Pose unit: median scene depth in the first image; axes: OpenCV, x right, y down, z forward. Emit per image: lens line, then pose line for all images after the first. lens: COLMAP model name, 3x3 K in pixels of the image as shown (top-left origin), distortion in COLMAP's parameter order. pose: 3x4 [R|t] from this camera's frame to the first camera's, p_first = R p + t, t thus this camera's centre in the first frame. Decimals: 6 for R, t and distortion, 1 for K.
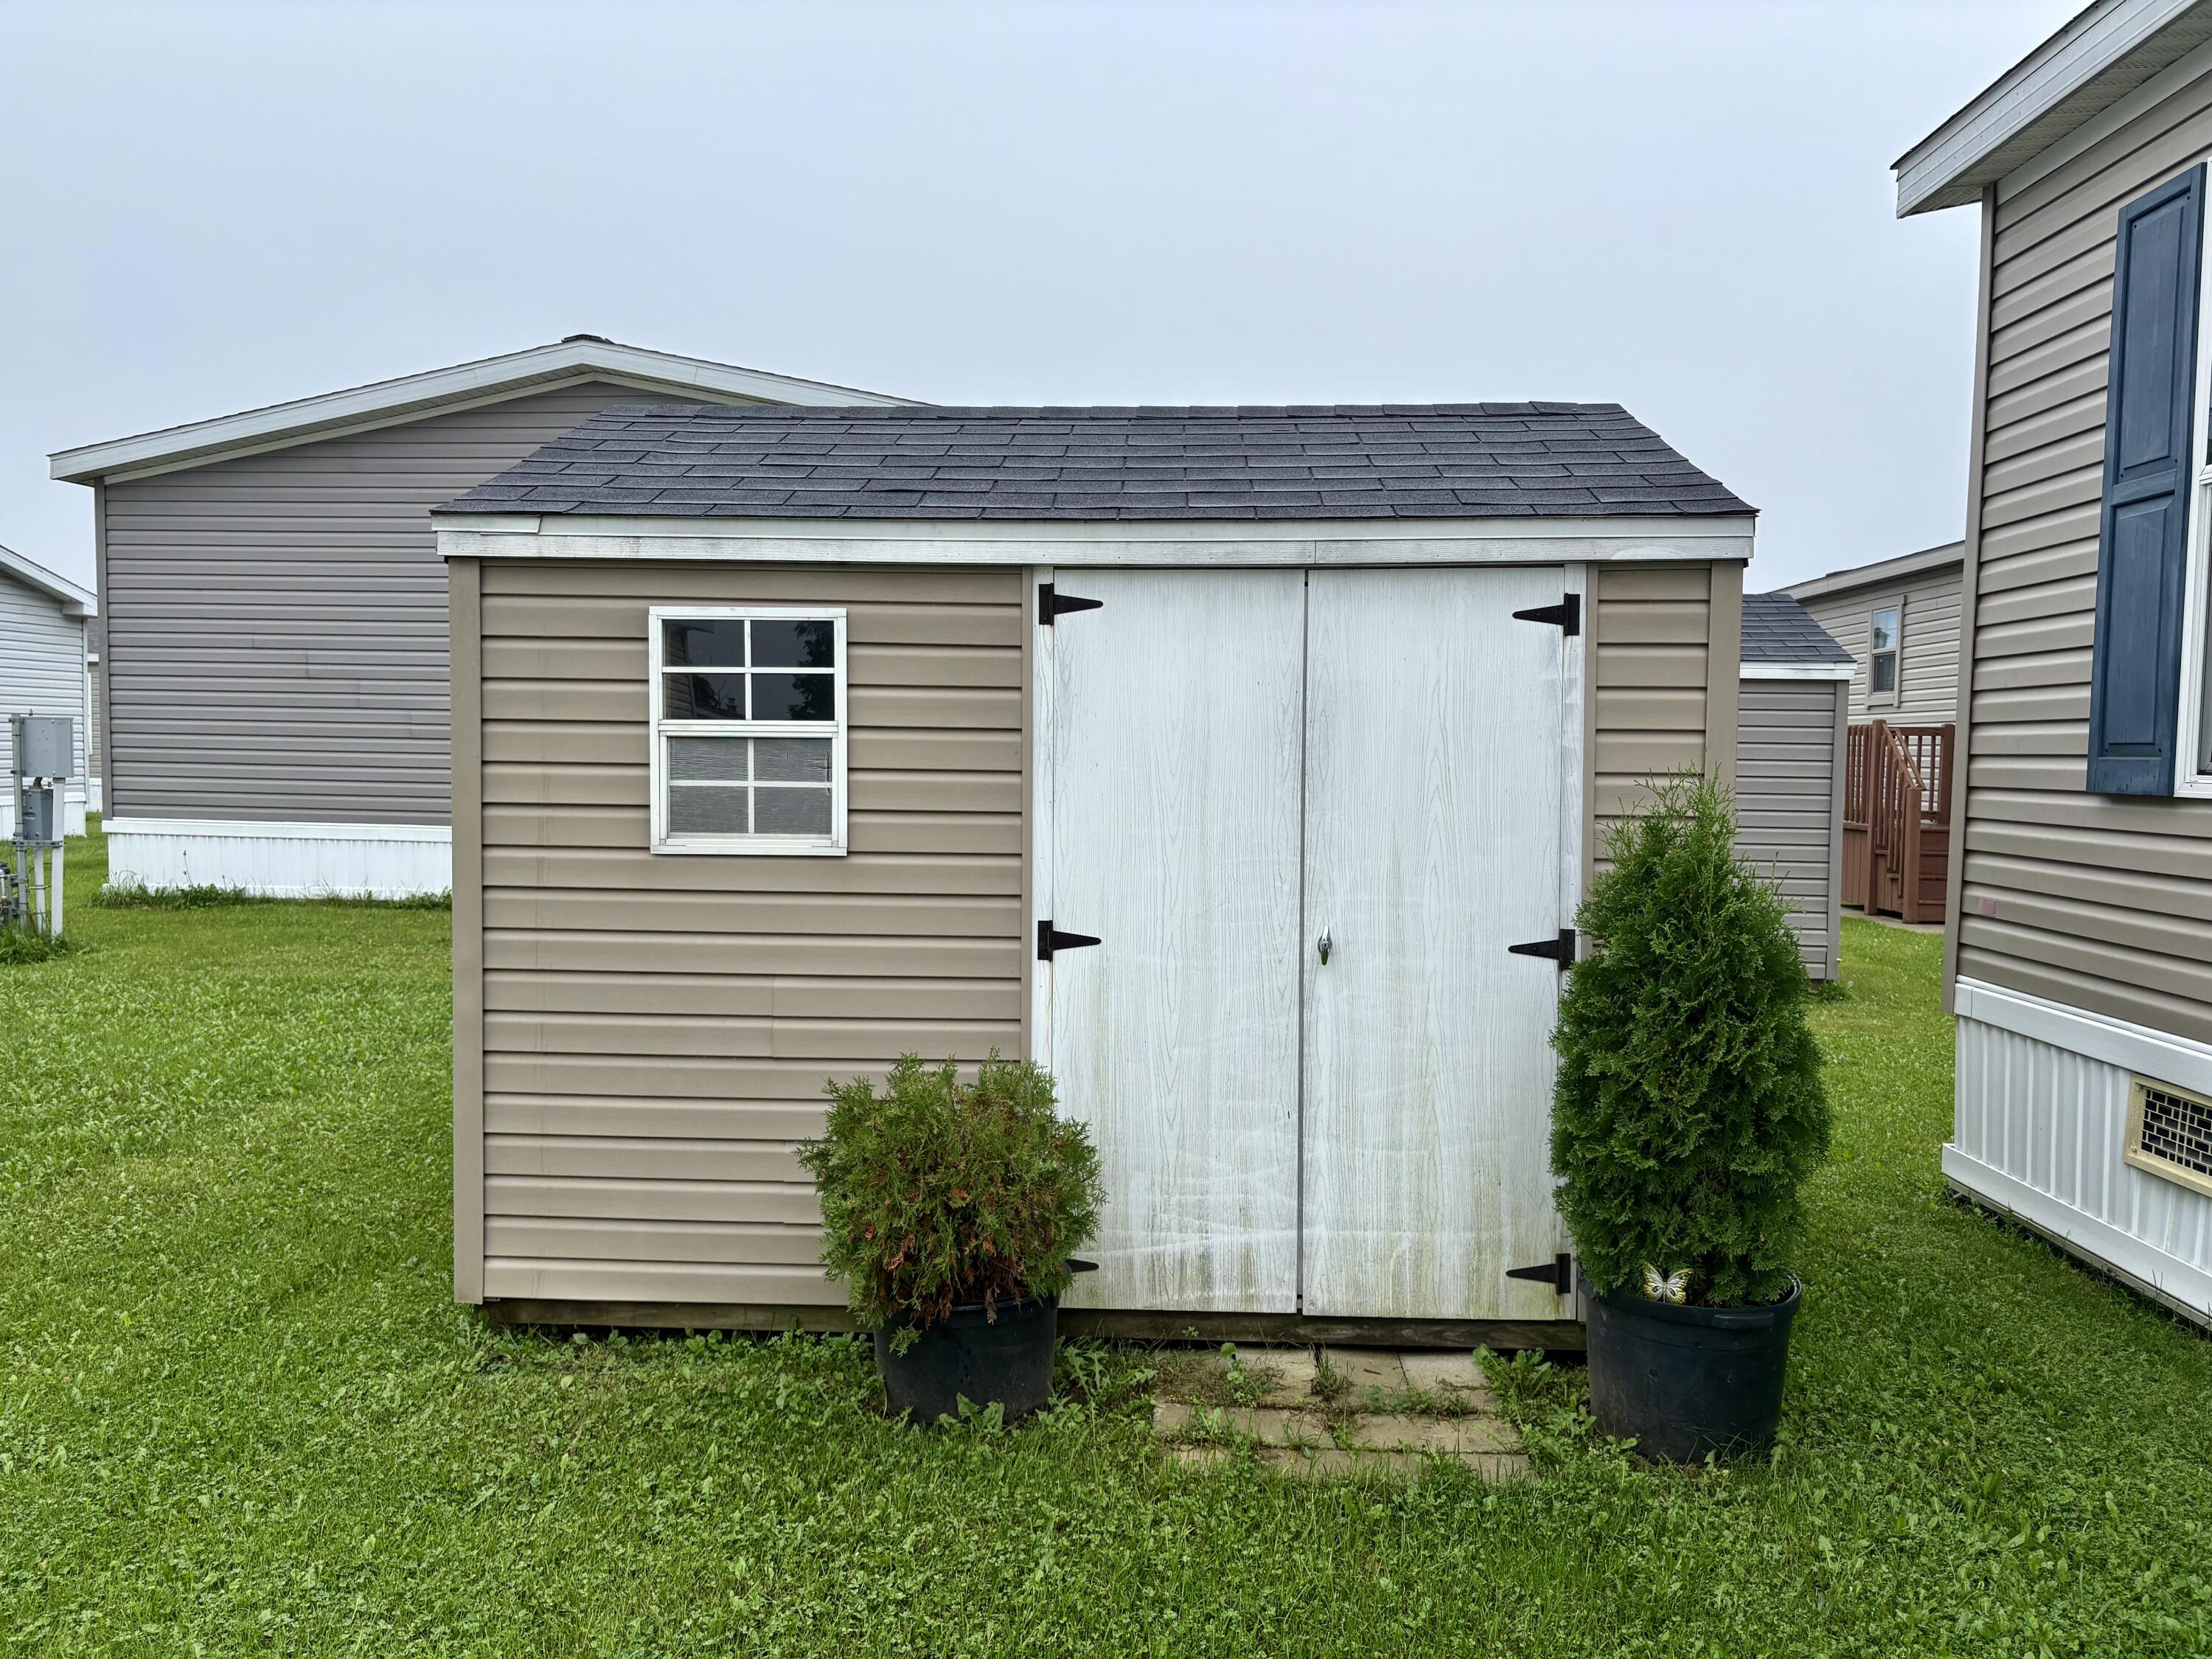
lens RADIAL K [[1646.2, 0, 1106.0], [0, 1646.2, 829.5], [0, 0, 1]] dist [0.003799, -0.000136]
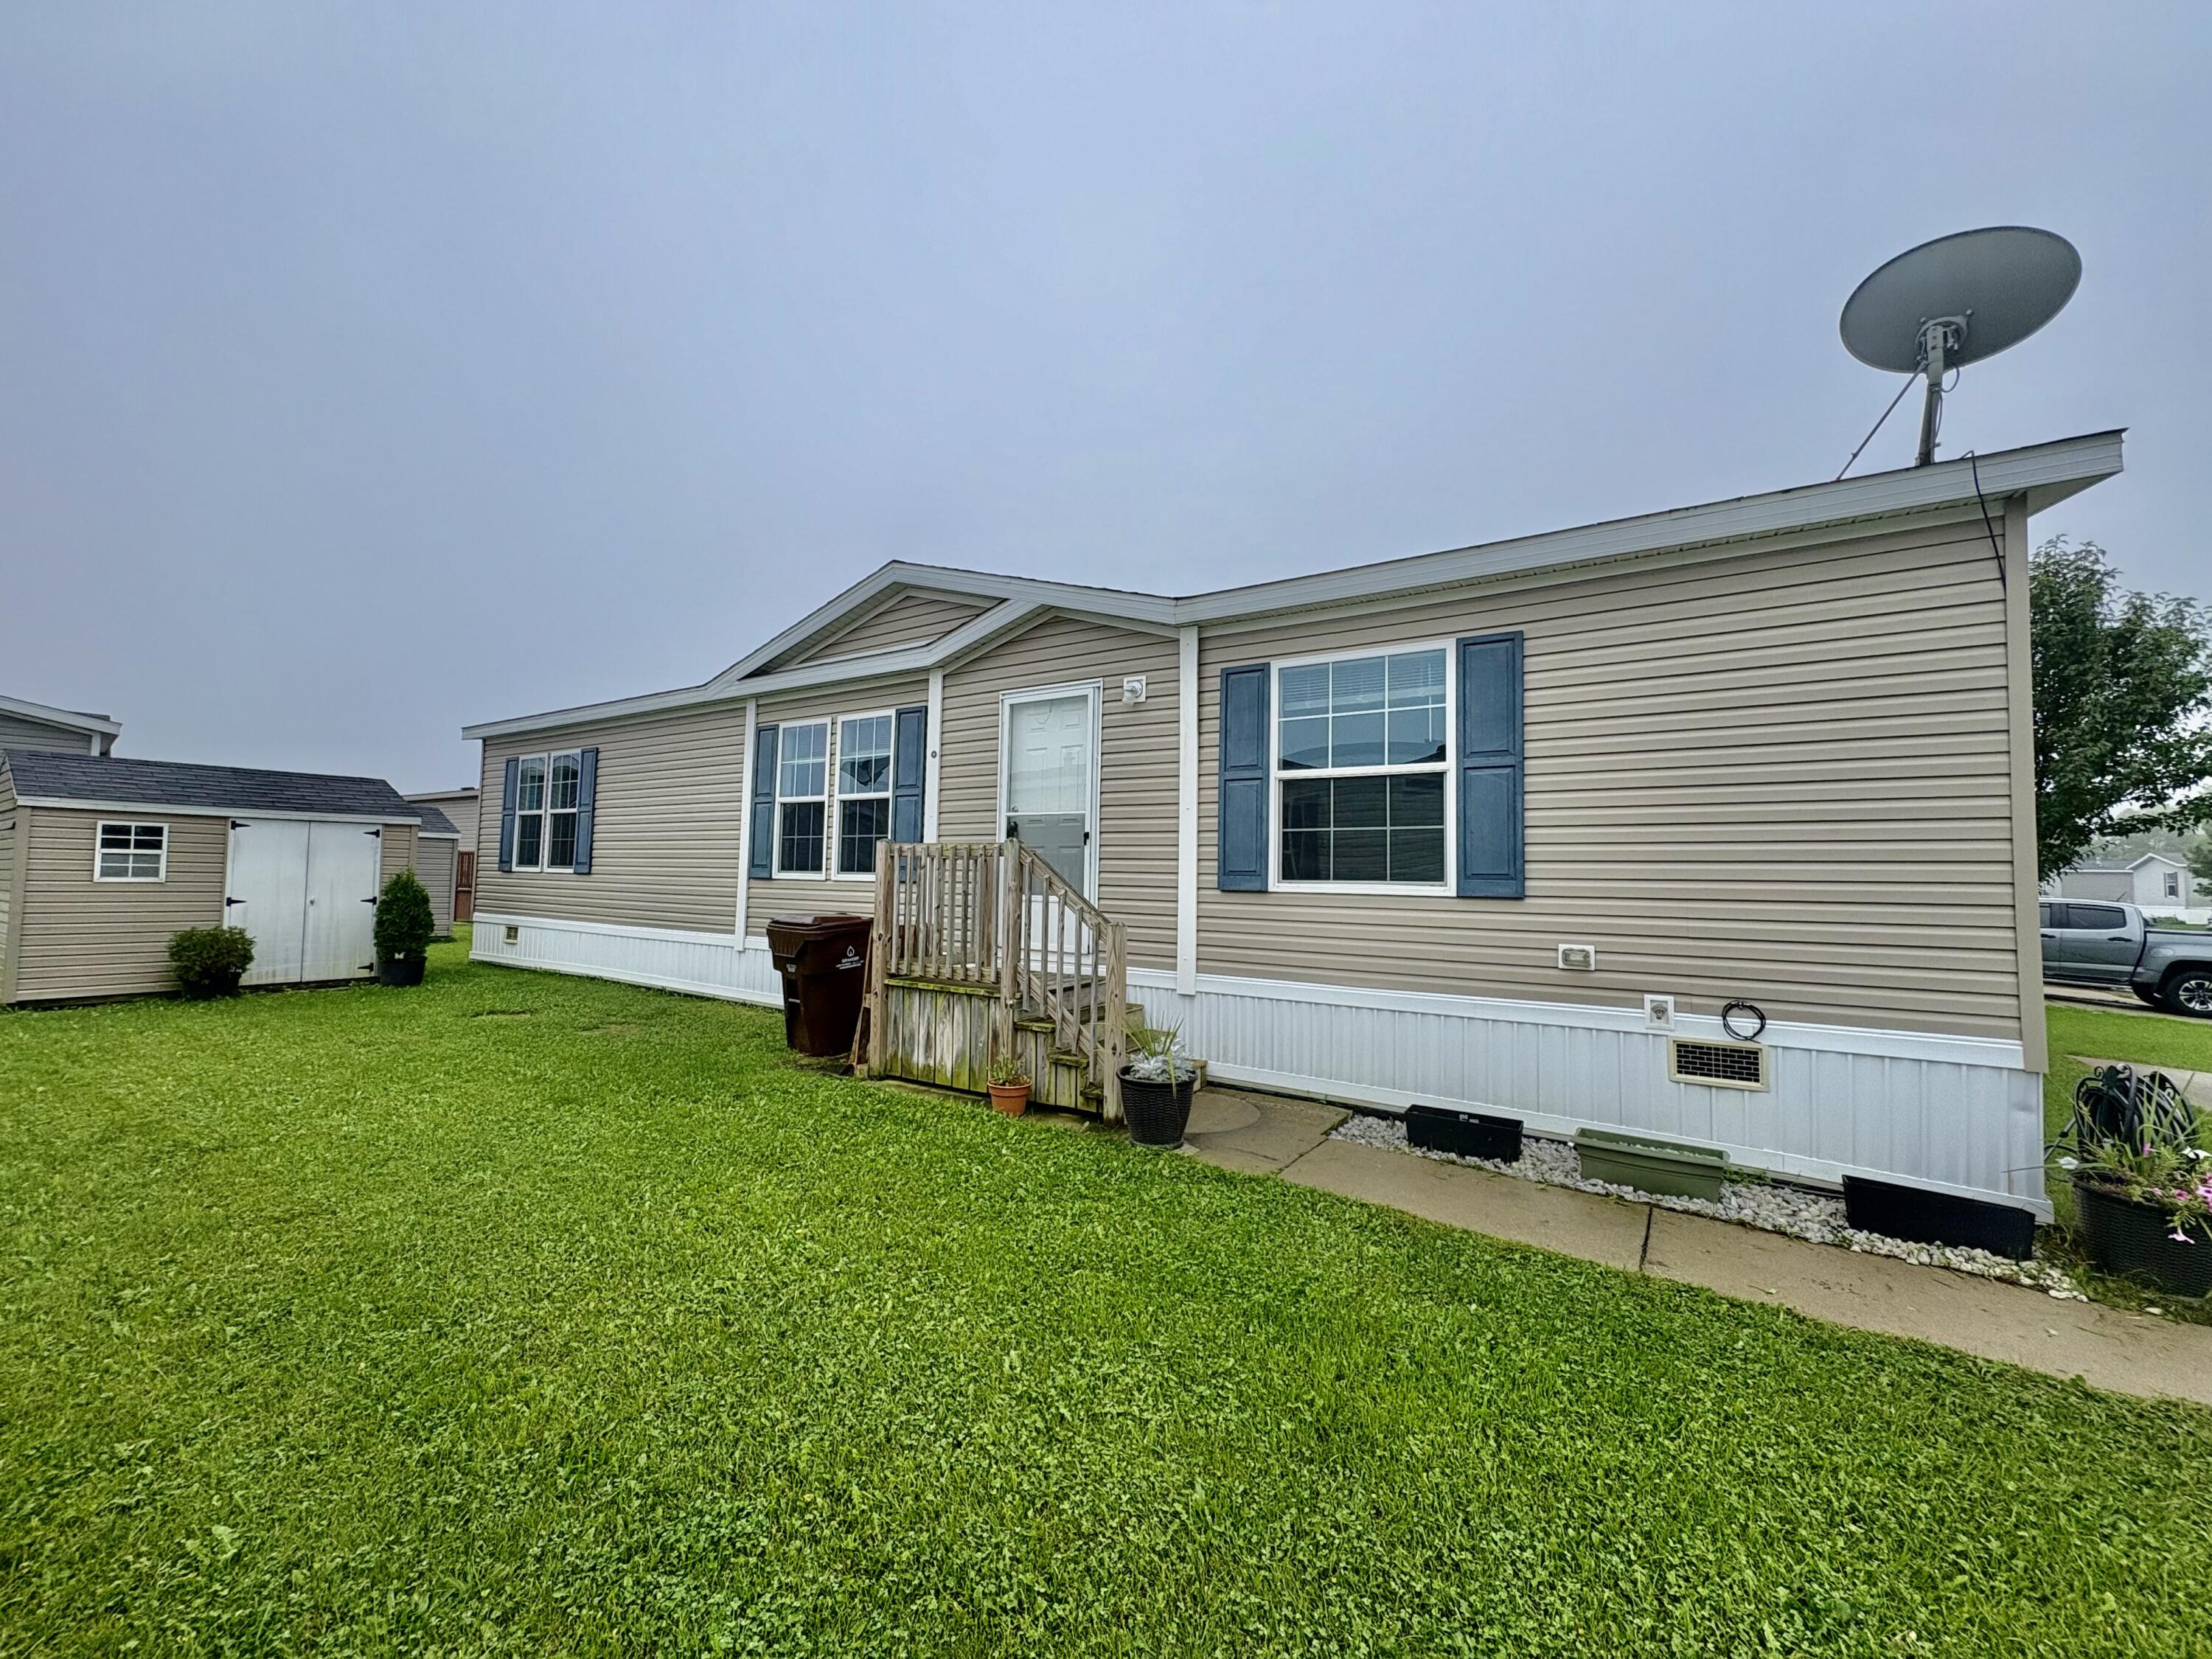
lens RADIAL K [[878.7, 0, 1106.1], [0, 878.7, 832.1], [0, 0, 1]] dist [0.000764, -0.000362]
pose [[0.512397, 0.044984, 0.857570, -0.856990], [0.031123, 0.996998, -0.070894, 0.121828], [-0.858185, 0.063016, 0.509458, -2.212948]]
